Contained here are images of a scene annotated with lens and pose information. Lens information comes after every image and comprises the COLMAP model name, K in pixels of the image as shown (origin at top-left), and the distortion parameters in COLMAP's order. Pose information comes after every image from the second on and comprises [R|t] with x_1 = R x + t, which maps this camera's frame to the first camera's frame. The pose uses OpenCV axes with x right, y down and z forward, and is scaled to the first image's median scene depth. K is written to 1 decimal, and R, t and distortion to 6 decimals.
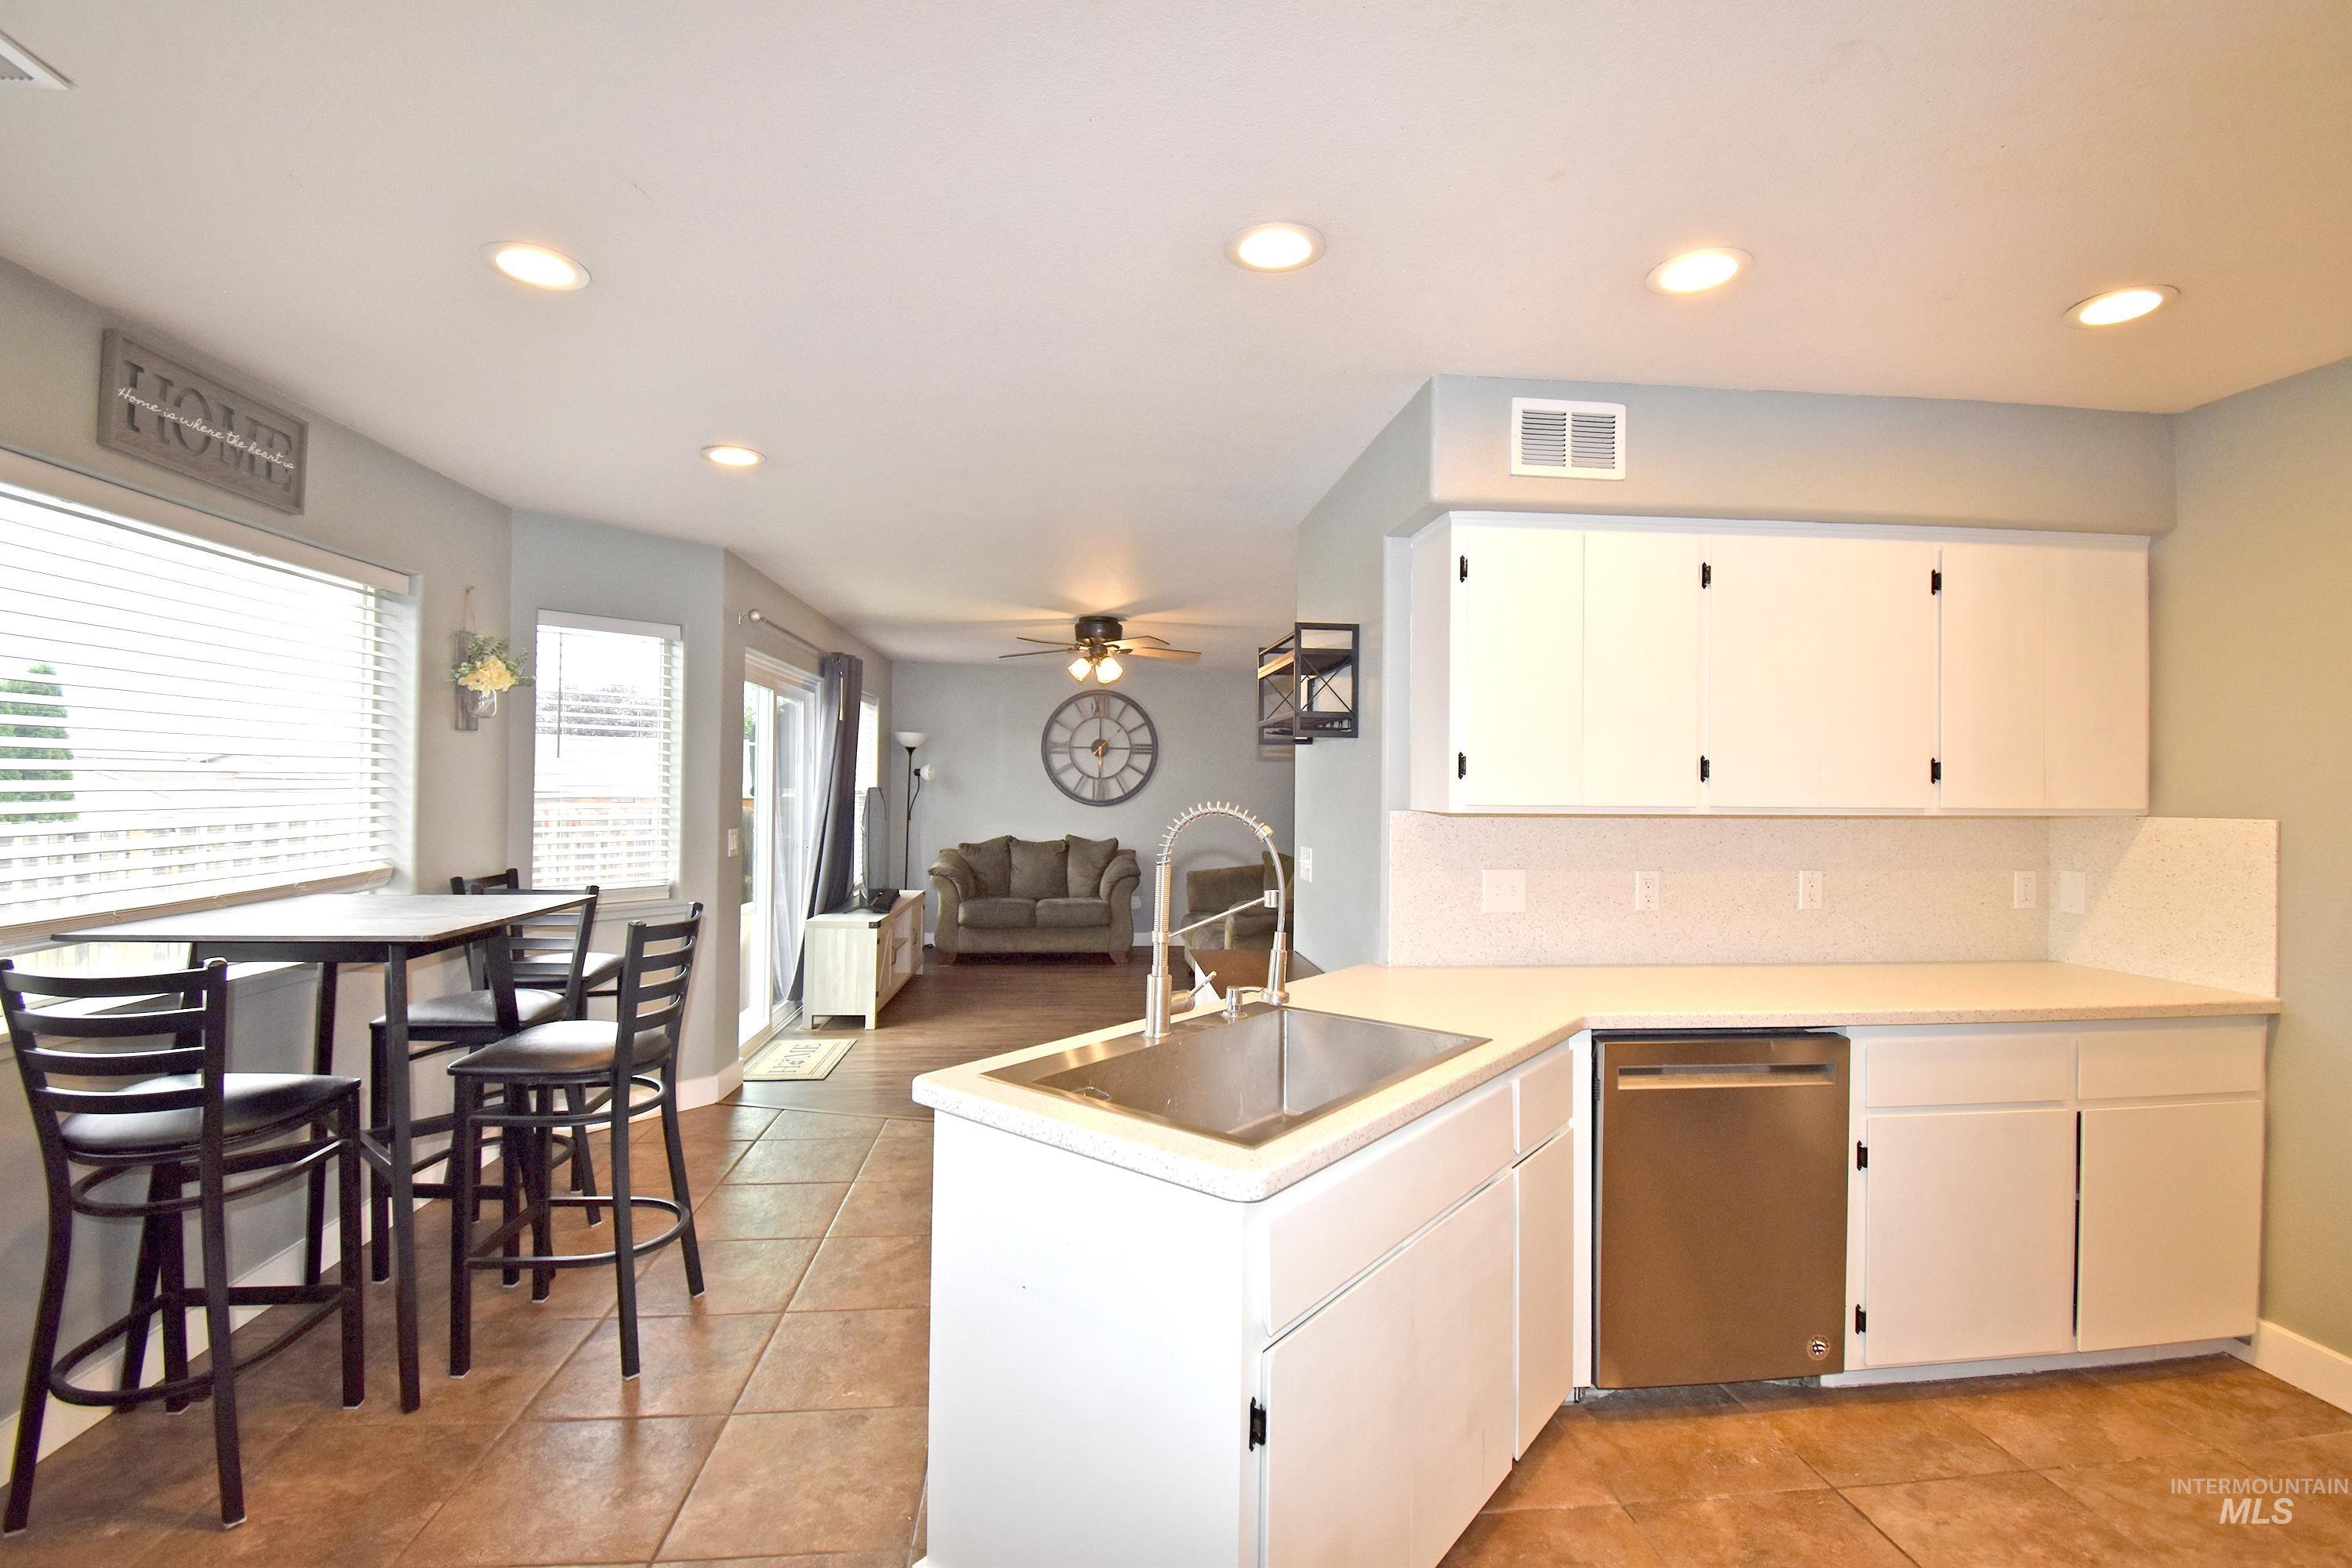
lens RADIAL K [[1041.7, 0, 1195.6], [0, 1041.7, 785.4], [0, 0, 1]] dist [0.026680, -0.026880]
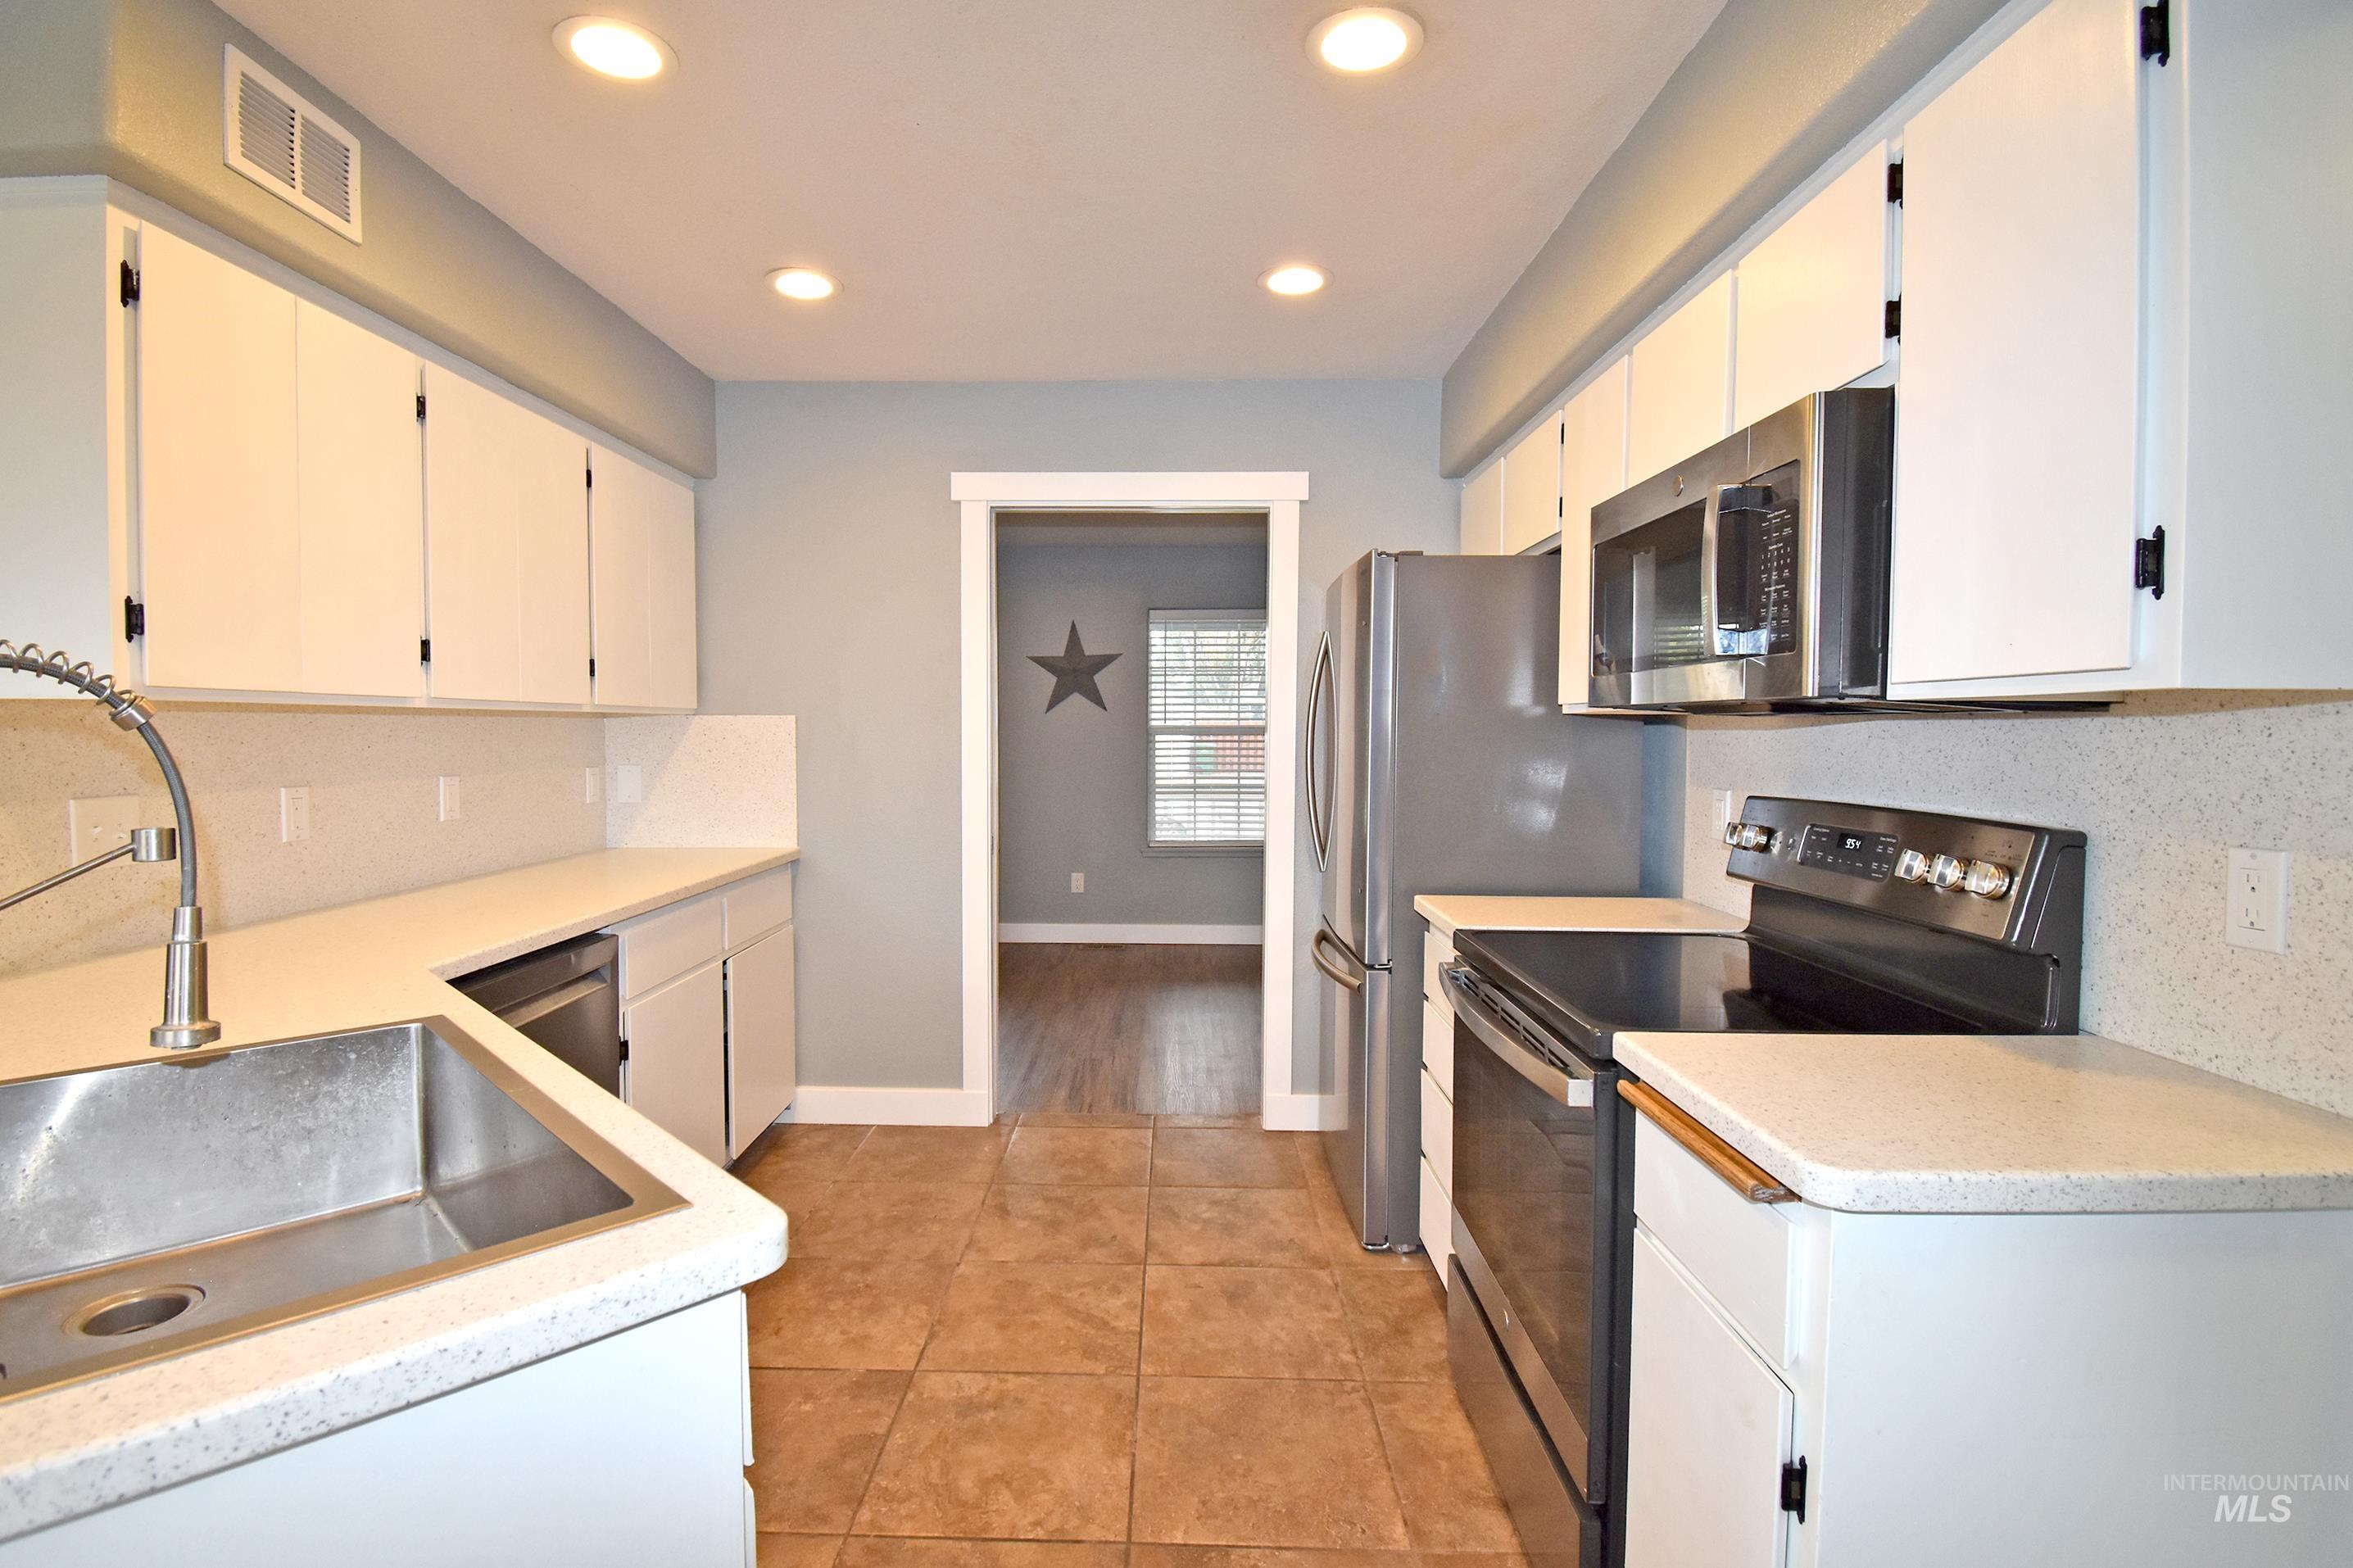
lens RADIAL K [[1084.6, 0, 1156.3], [0, 1084.6, 761.8], [0, 0, 1]] dist [0.002205, -0.019200]
pose [[0.127465, -0.039055, 0.991074, -0.123907], [-0.003647, 0.999199, 0.039845, 0.016237], [-0.991836, -0.008693, 0.127220, 0.159498]]
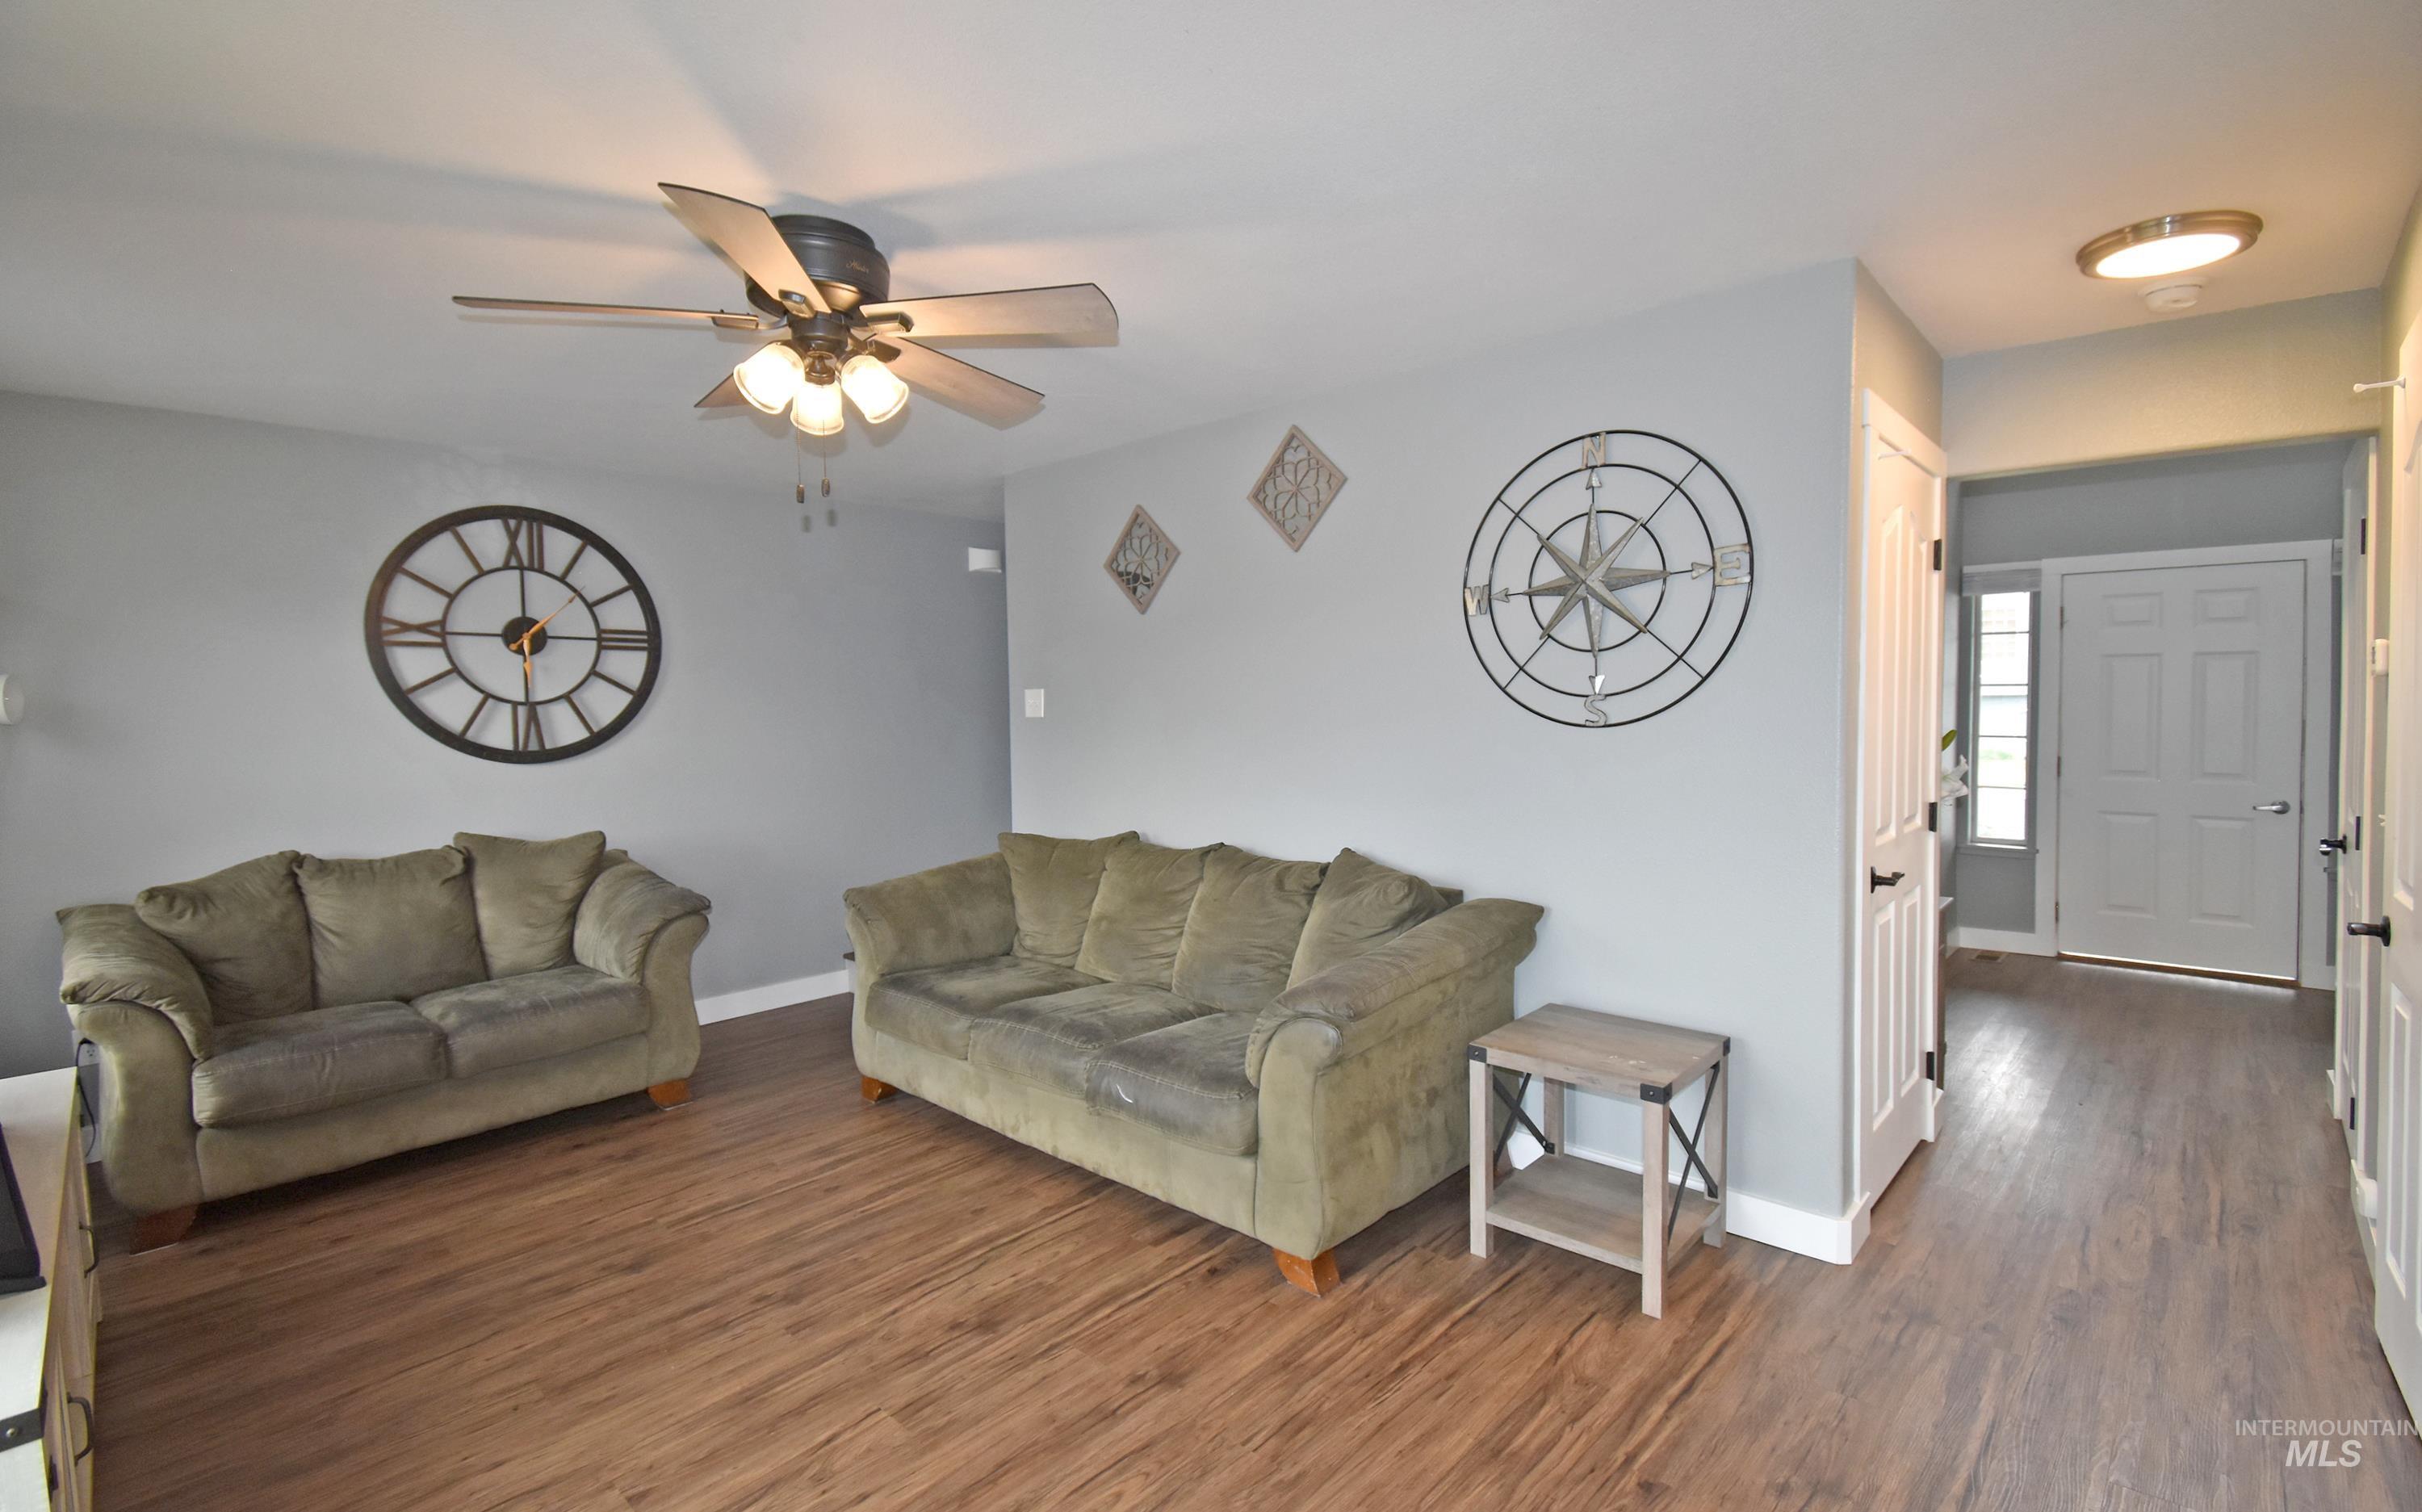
lens RADIAL K [[1087.2, 0, 1211.0], [0, 1087.2, 756.0], [0, 0, 1]] dist [-0.001841, -0.000631]
pose [[0.759777, -0.053609, 0.647970, -0.267622], [0.023979, 0.998227, 0.054471, -0.003583], [-0.649742, -0.025848, 0.759716, 0.687432]]
